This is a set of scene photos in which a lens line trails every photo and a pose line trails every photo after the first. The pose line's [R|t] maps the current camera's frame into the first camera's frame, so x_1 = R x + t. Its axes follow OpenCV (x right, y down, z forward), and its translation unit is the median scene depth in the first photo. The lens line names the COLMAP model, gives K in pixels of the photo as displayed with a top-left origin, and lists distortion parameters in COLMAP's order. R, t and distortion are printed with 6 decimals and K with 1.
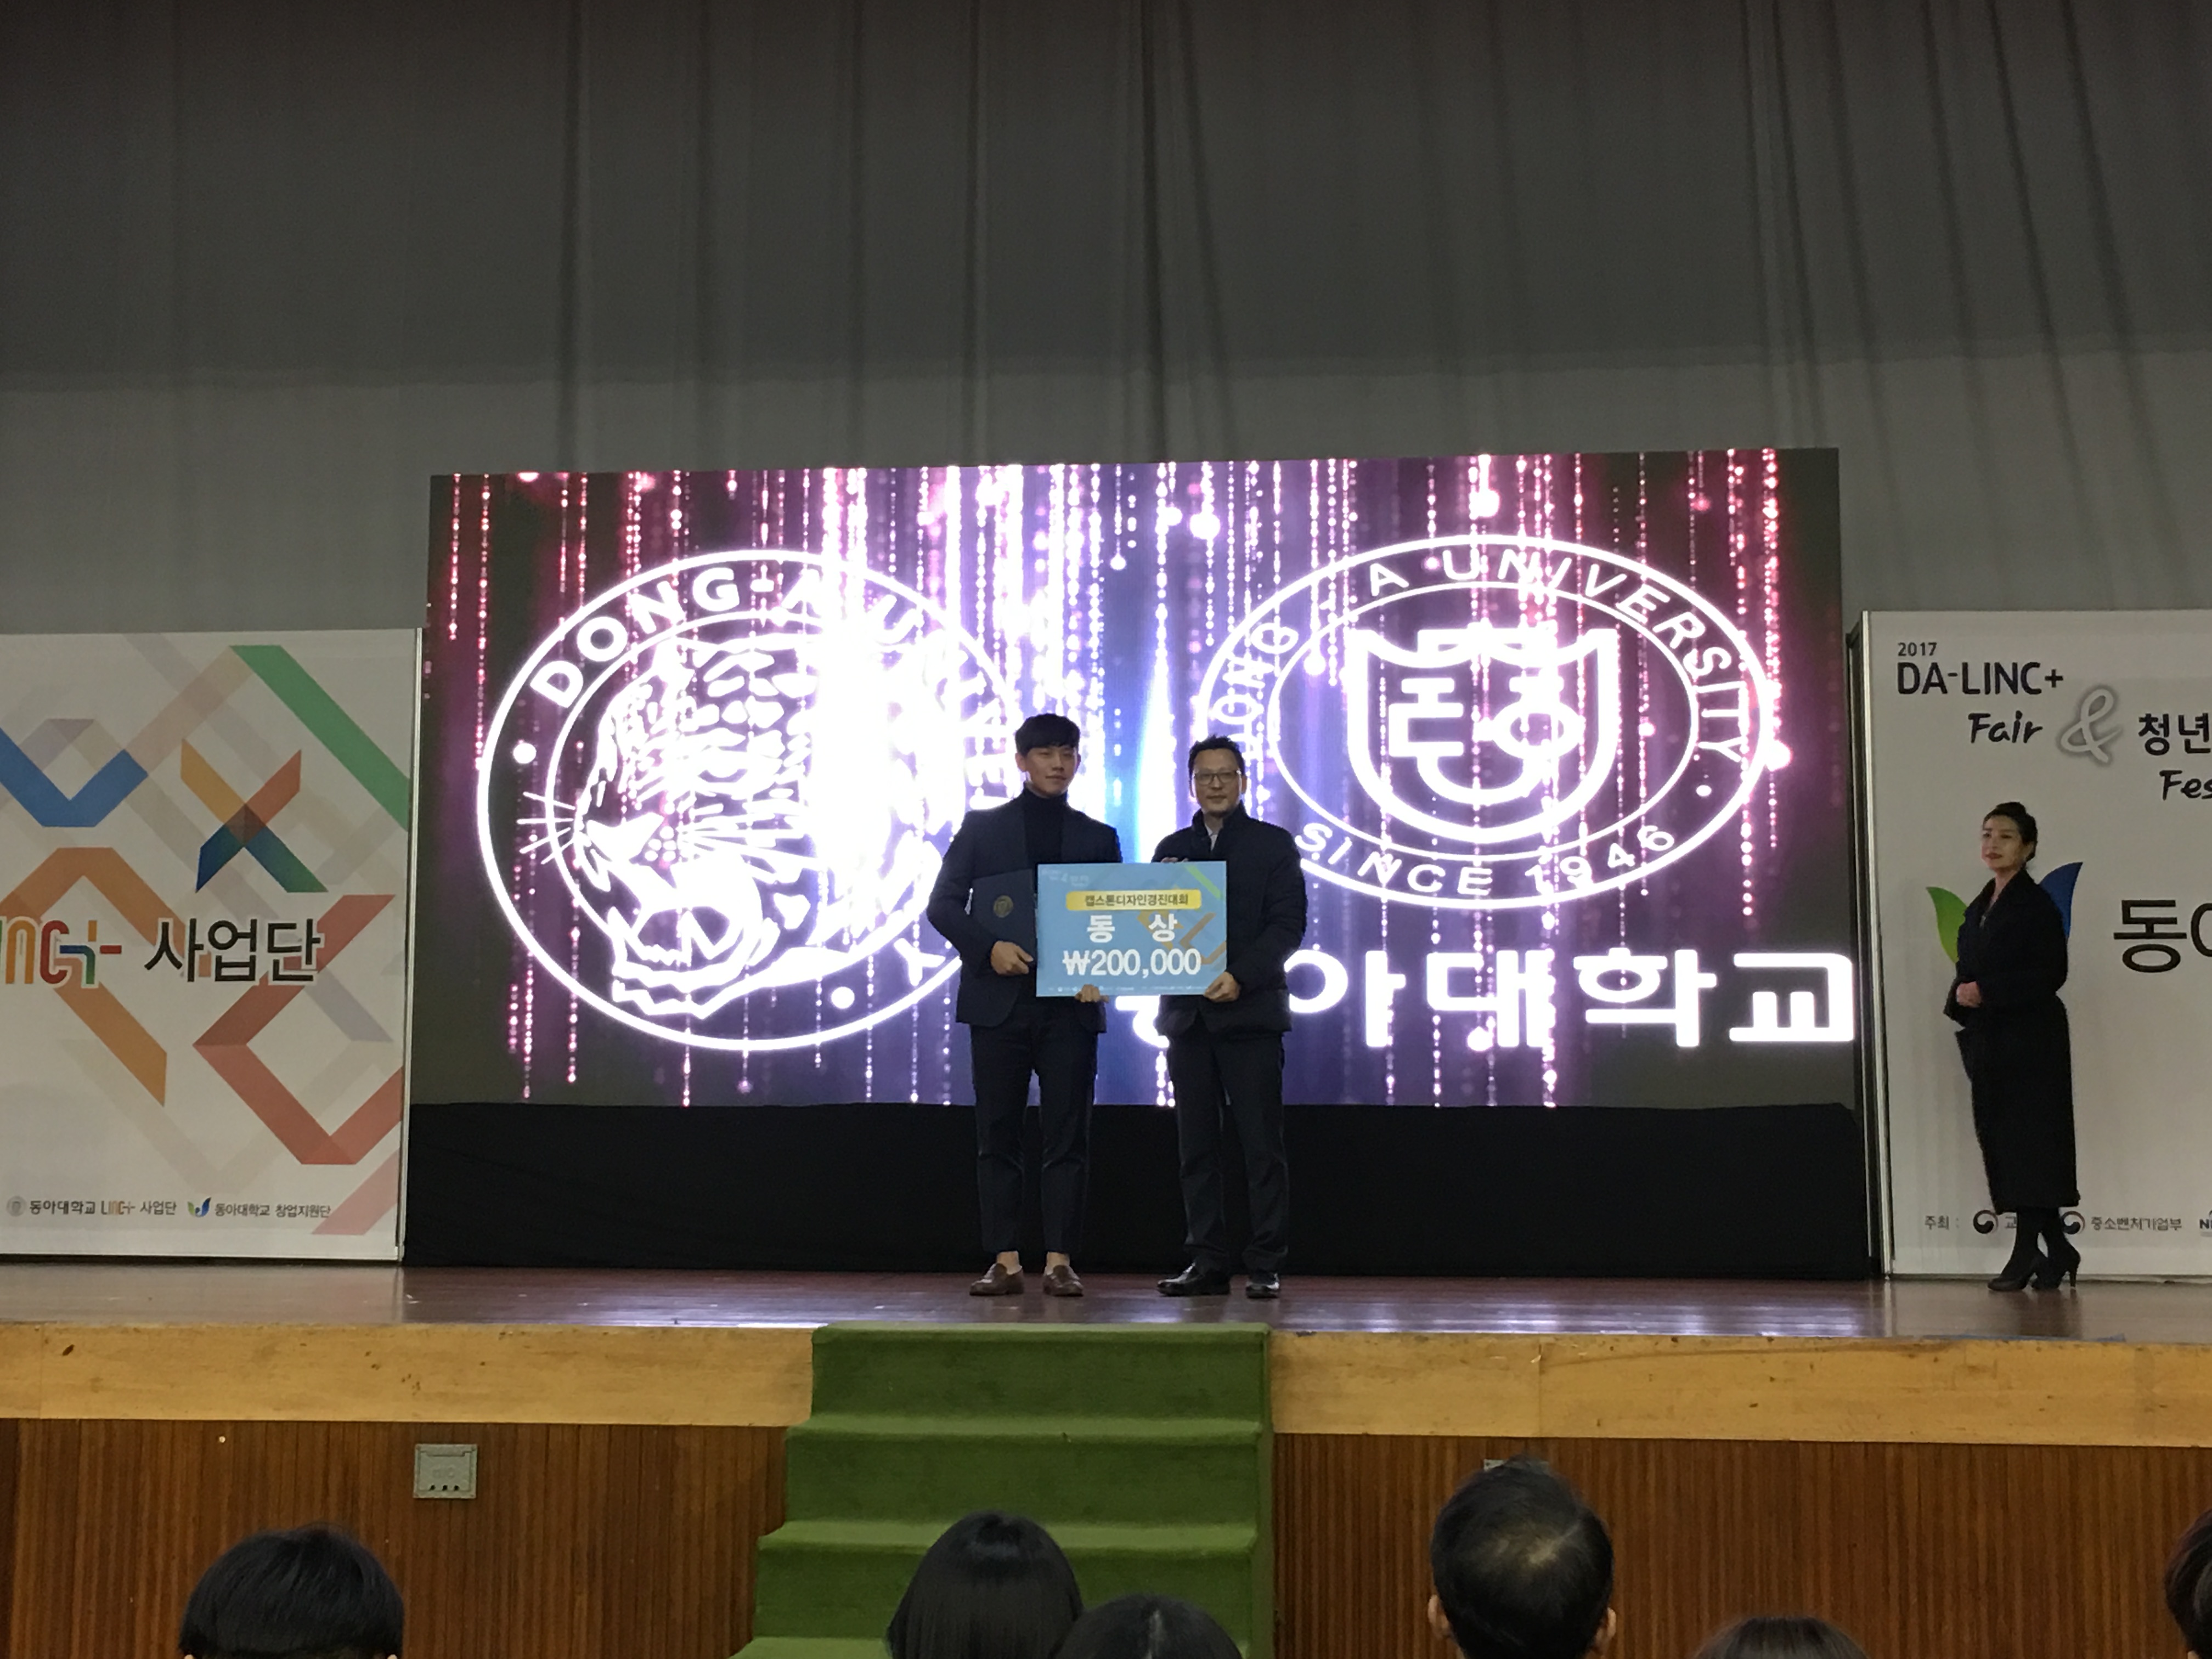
lens RADIAL K [[3135.5, 0, 1106.4], [0, 3135.5, 829.8], [0, 0, 1]] dist [0.097851, 0.000000]
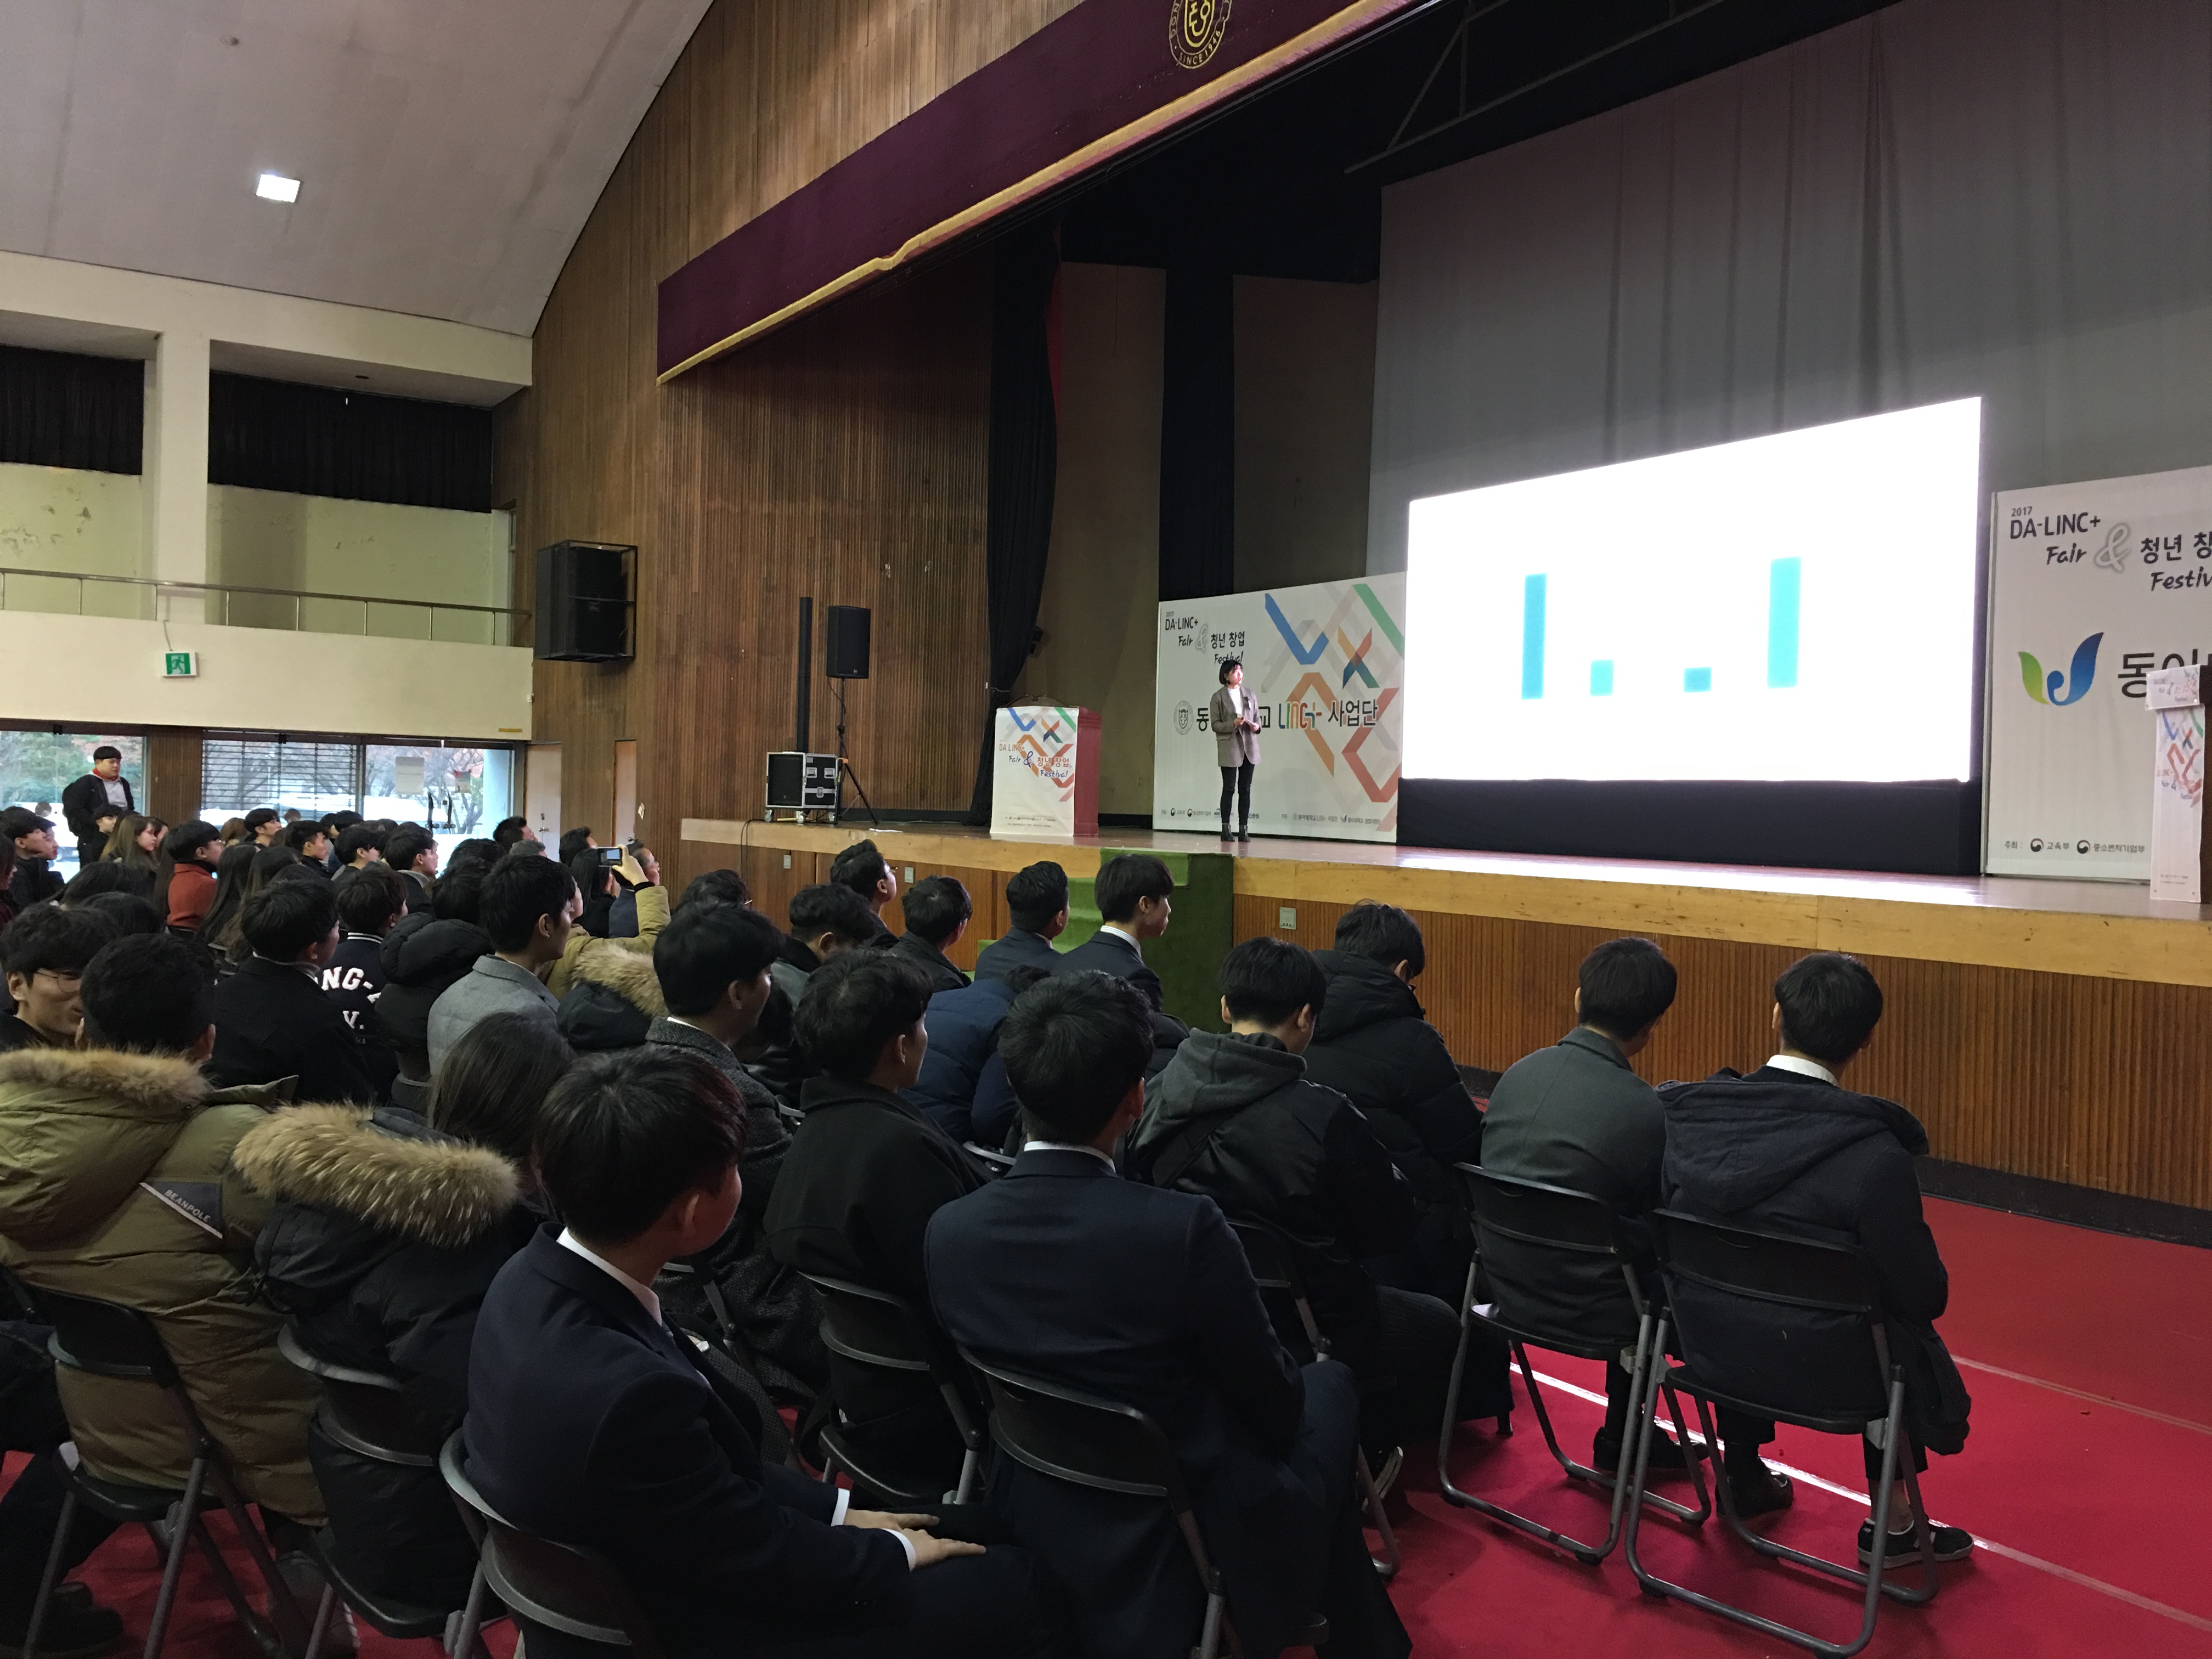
lens RADIAL K [[1872.5, 0, 1105.3], [0, 1872.5, 827.3], [0, 0, 1]] dist [0.003761, 0.000752]
pose [[0.610757, 0.021727, -0.791520, 0.746220], [0.069956, 0.994234, 0.081271, -0.004489], [0.788721, -0.105009, 0.605716, -0.019822]]
